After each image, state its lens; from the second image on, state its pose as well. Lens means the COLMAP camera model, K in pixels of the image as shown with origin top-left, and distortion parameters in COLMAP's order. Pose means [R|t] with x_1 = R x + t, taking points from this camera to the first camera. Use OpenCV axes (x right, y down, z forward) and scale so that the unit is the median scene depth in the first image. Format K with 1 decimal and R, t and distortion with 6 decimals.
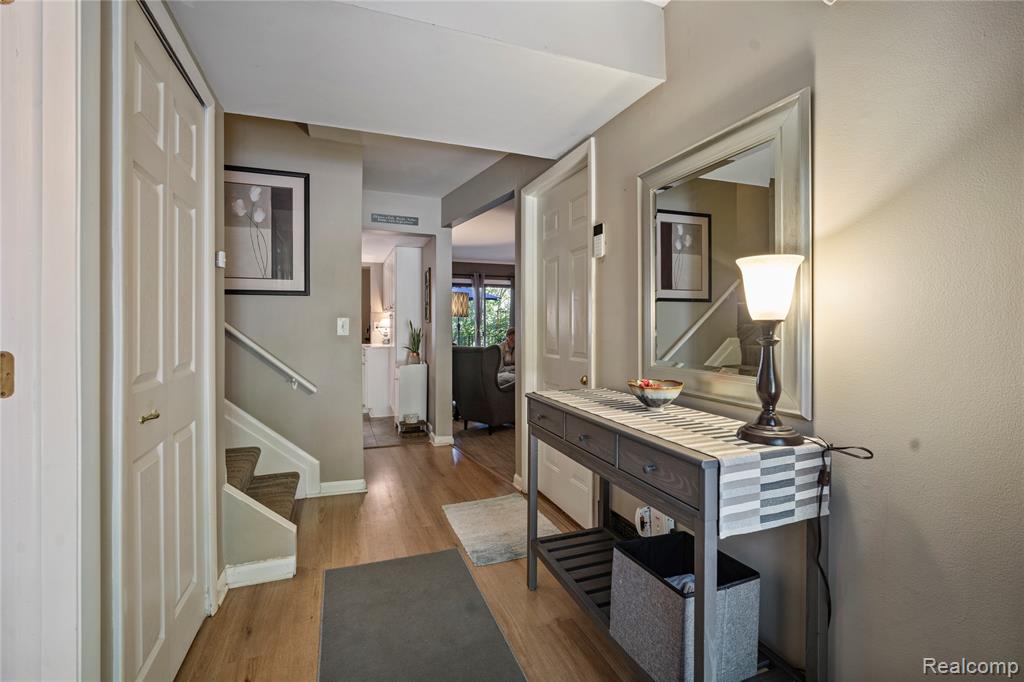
lens RADIAL K [[454.0, 0, 512.9], [0, 454.0, 327.8], [0, 0, 1]] dist [-0.004528, 0.000069]
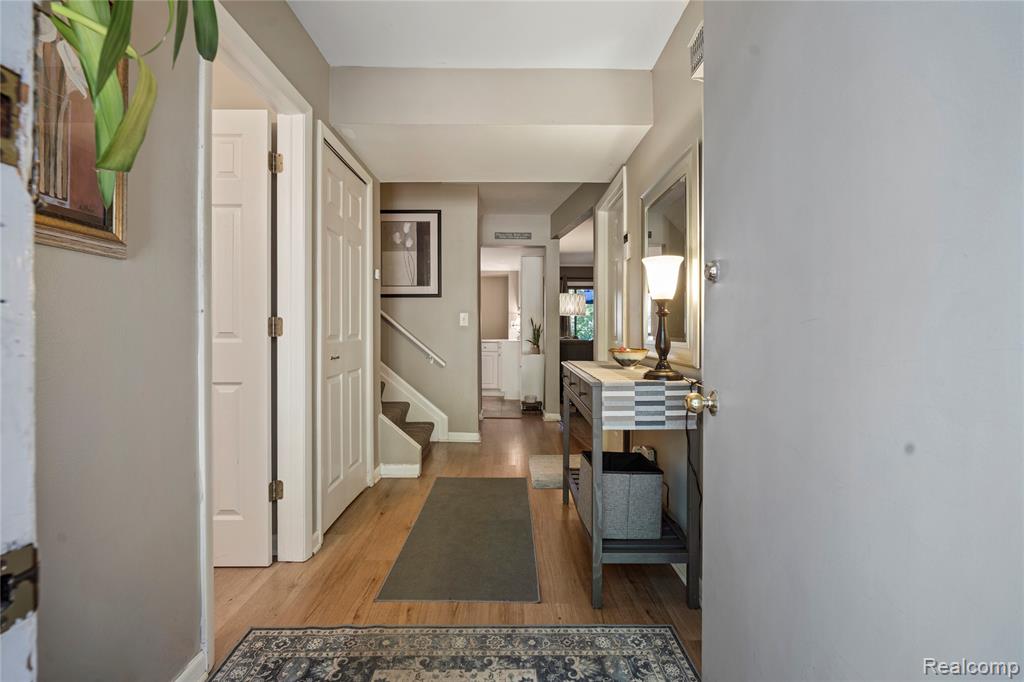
lens RADIAL K [[450.0, 0, 510.5], [0, 450.0, 334.8], [0, 0, 1]] dist [-0.004558, 0.000454]
pose [[0.935753, 0.005161, -0.352618, 0.271450], [-0.003104, 0.999975, 0.006397, 0.039782], [0.352642, -0.004891, 0.935746, -0.251198]]
